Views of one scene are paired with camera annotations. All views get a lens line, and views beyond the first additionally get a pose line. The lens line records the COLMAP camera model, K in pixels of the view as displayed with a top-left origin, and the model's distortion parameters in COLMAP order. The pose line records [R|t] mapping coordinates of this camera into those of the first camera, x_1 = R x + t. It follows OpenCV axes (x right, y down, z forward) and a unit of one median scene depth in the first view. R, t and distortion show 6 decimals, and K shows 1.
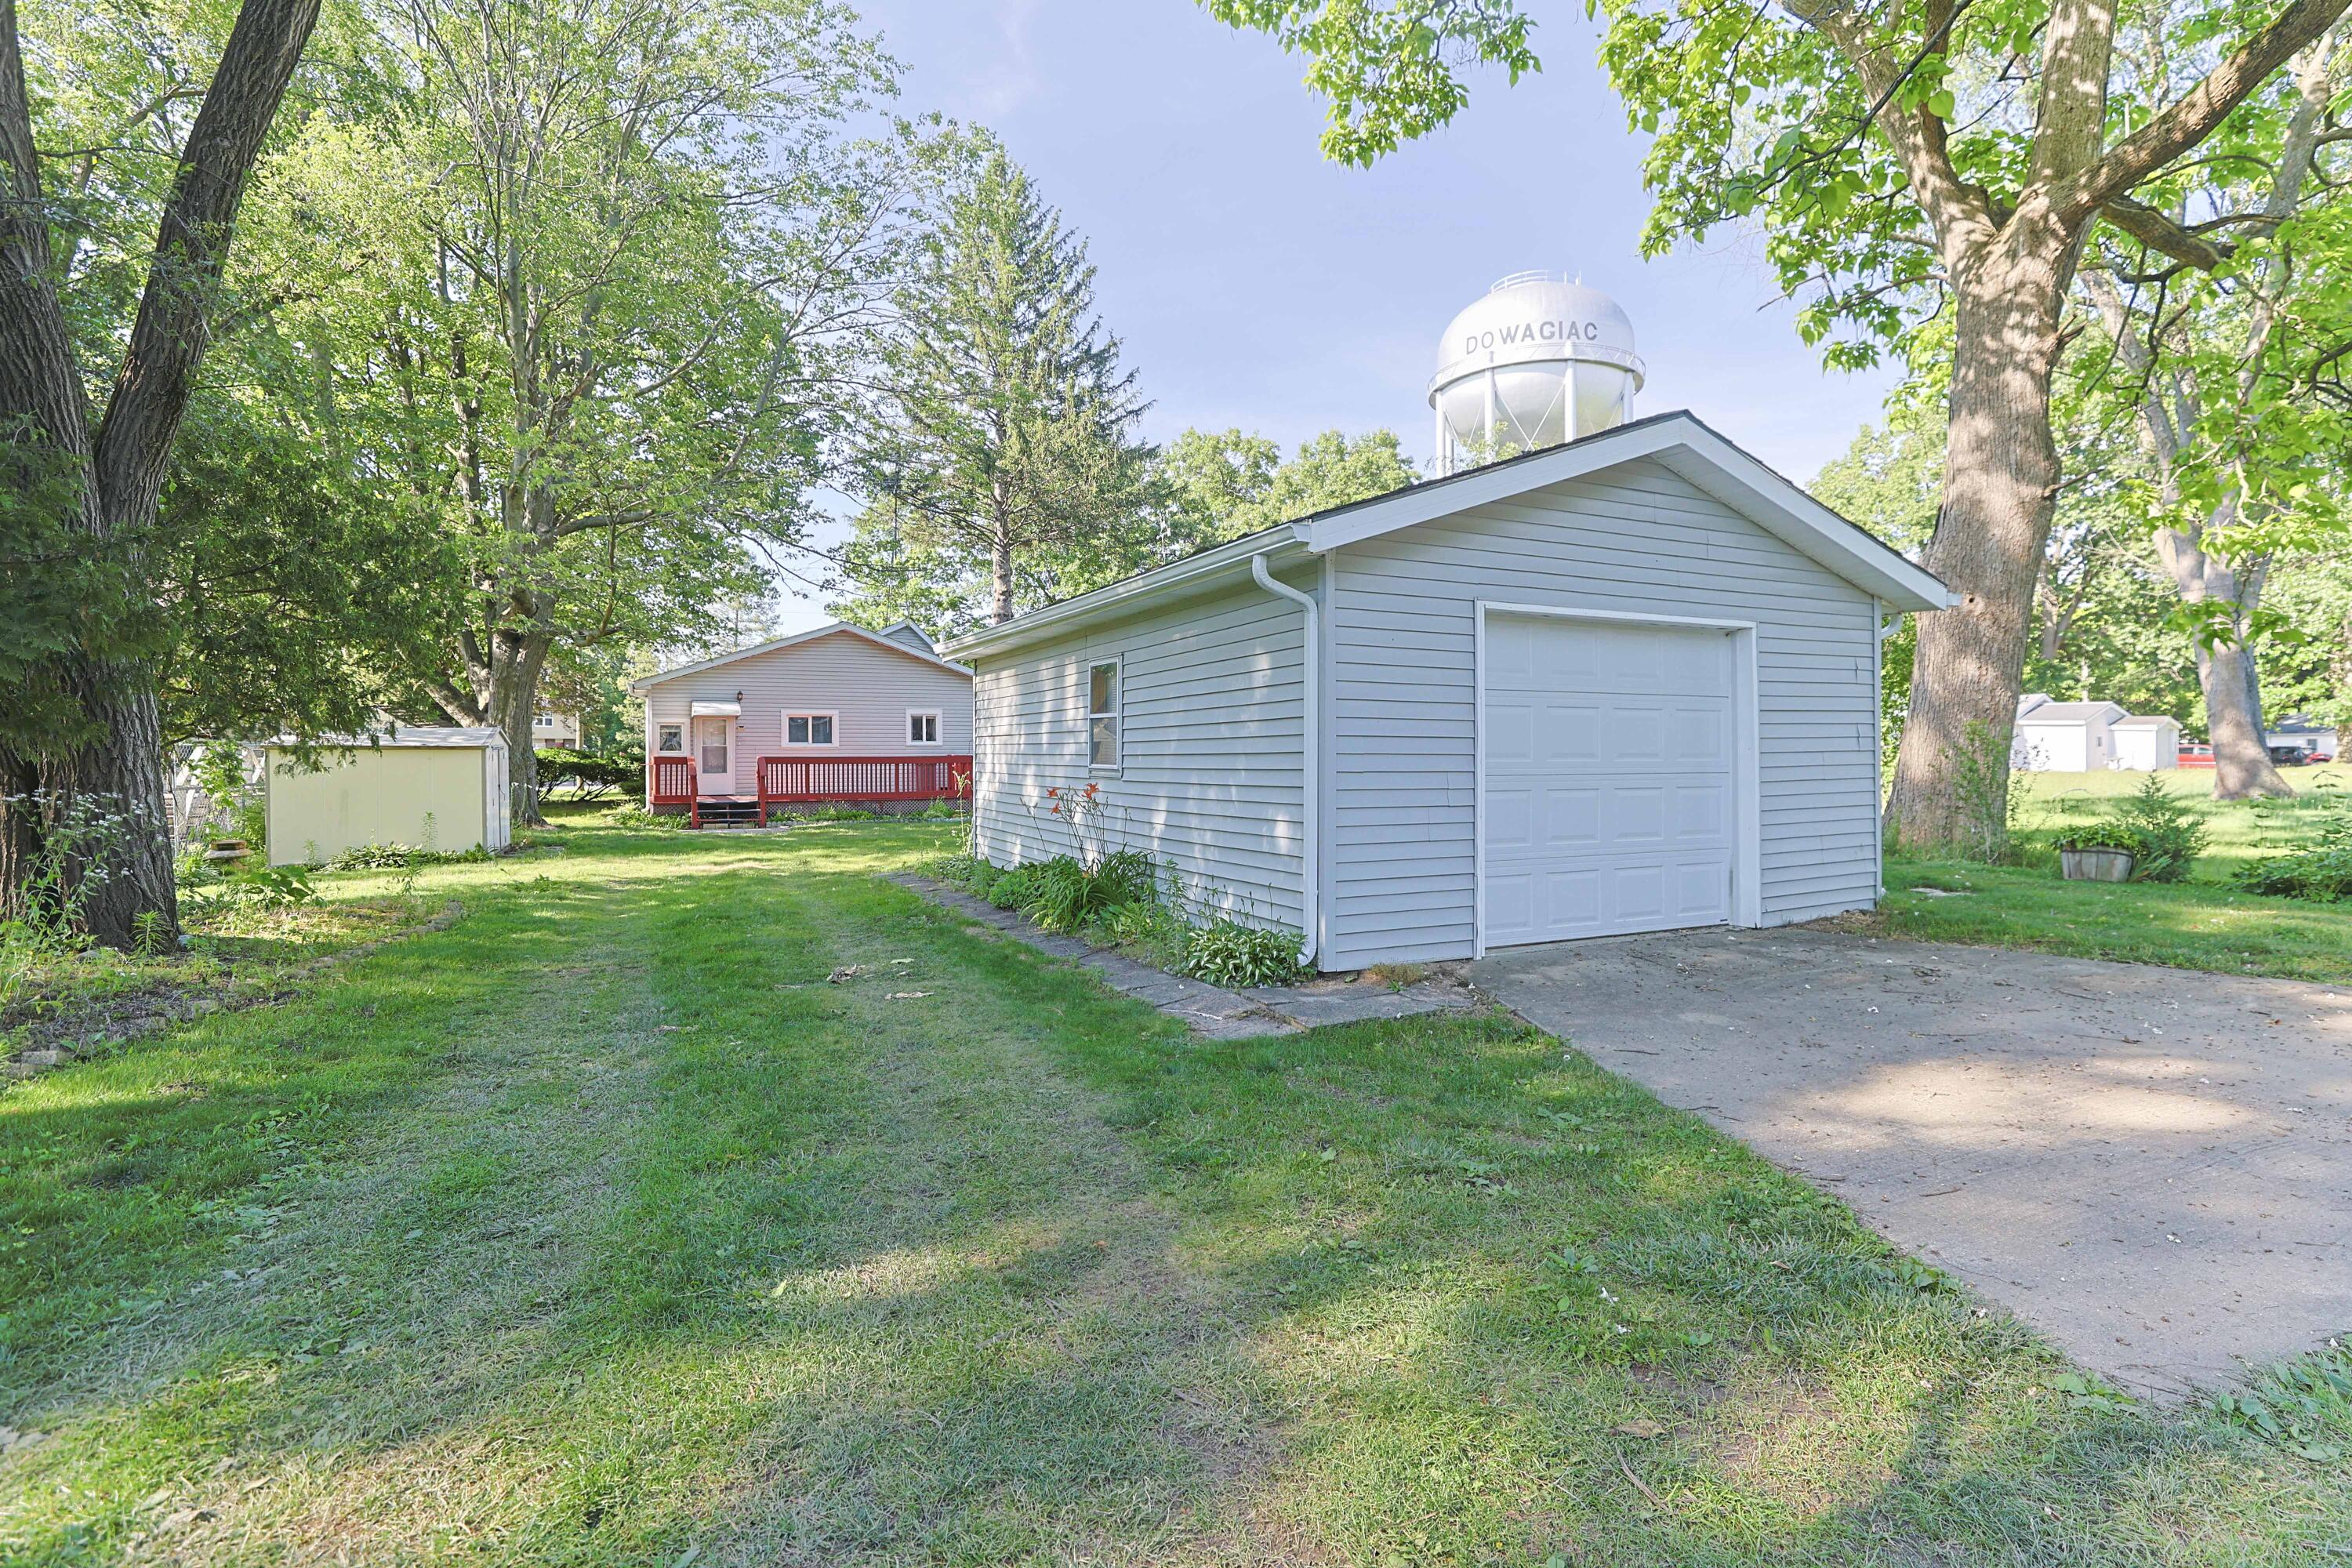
lens RADIAL K [[1136.2, 0, 1174.4], [0, 1136.2, 766.8], [0, 0, 1]] dist [-0.004743, 0.000560]
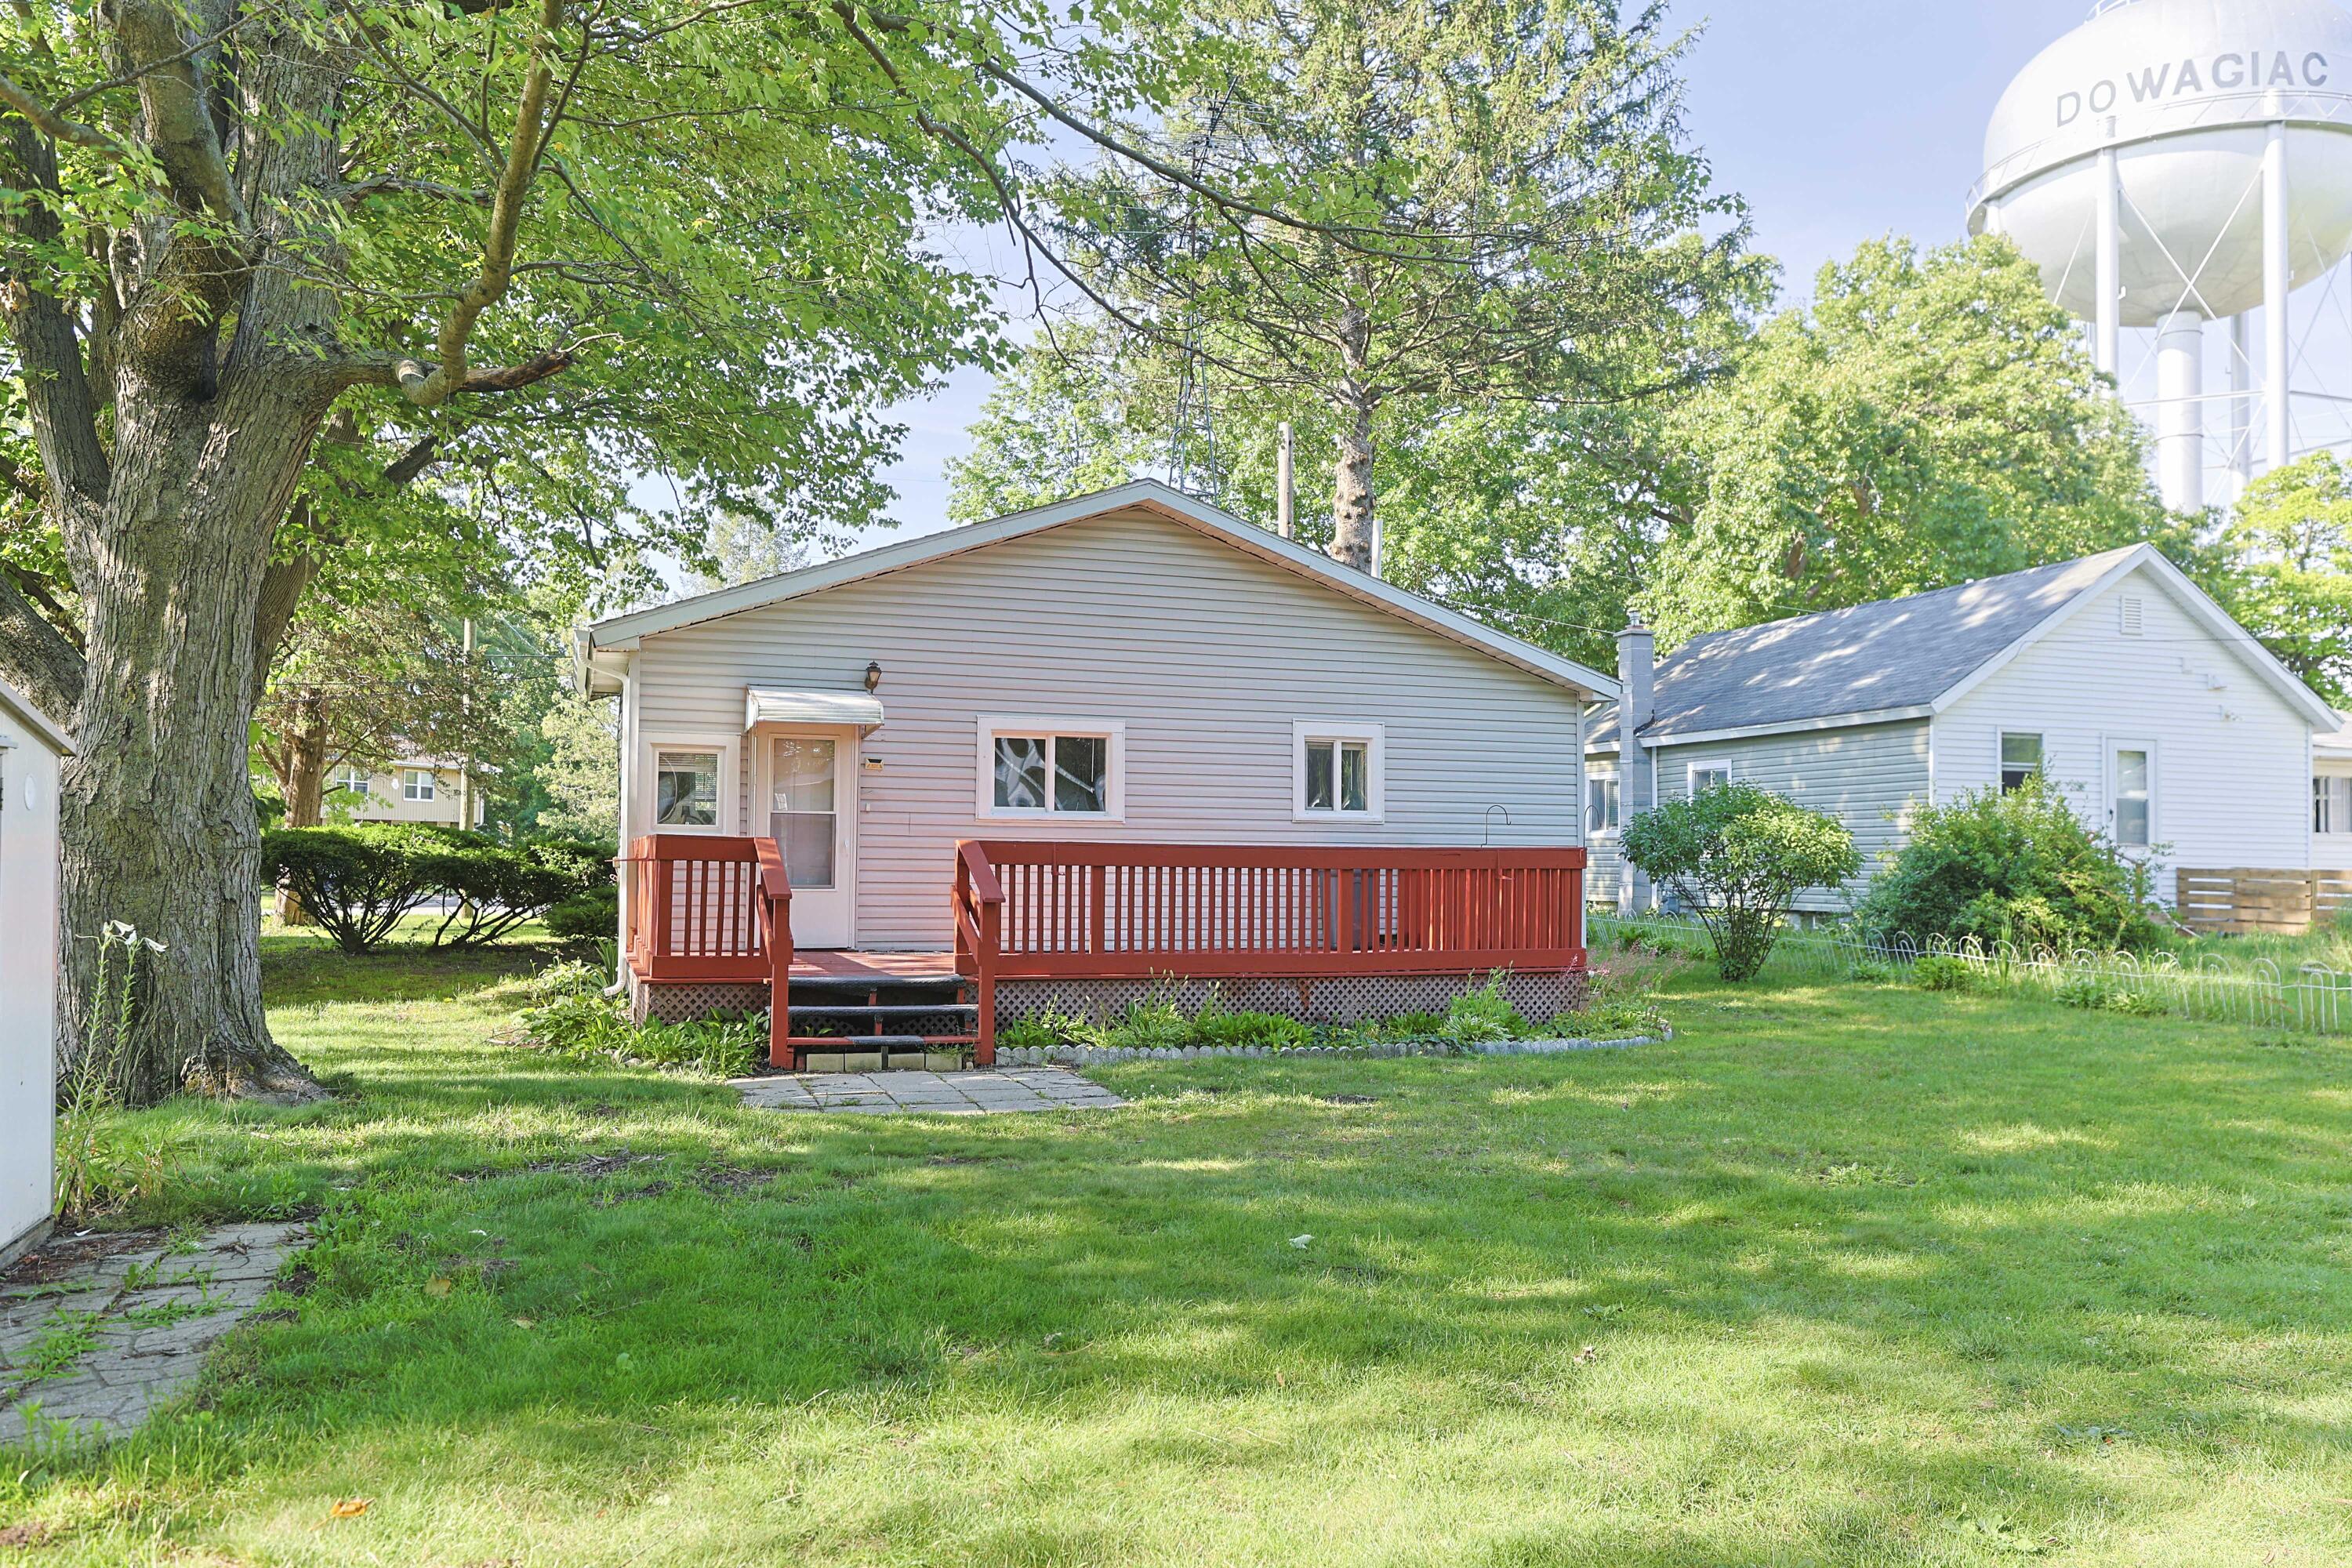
lens RADIAL K [[1844.0, 0, 1180.0], [0, 1844.0, 796.4], [0, 0, 1]] dist [0.062849, 0.005137]
pose [[0.992208, 0.010116, -0.124179, -0.207938], [-0.015965, 0.998805, -0.046202, 0.002066], [0.123563, 0.047825, 0.991184, 0.421172]]
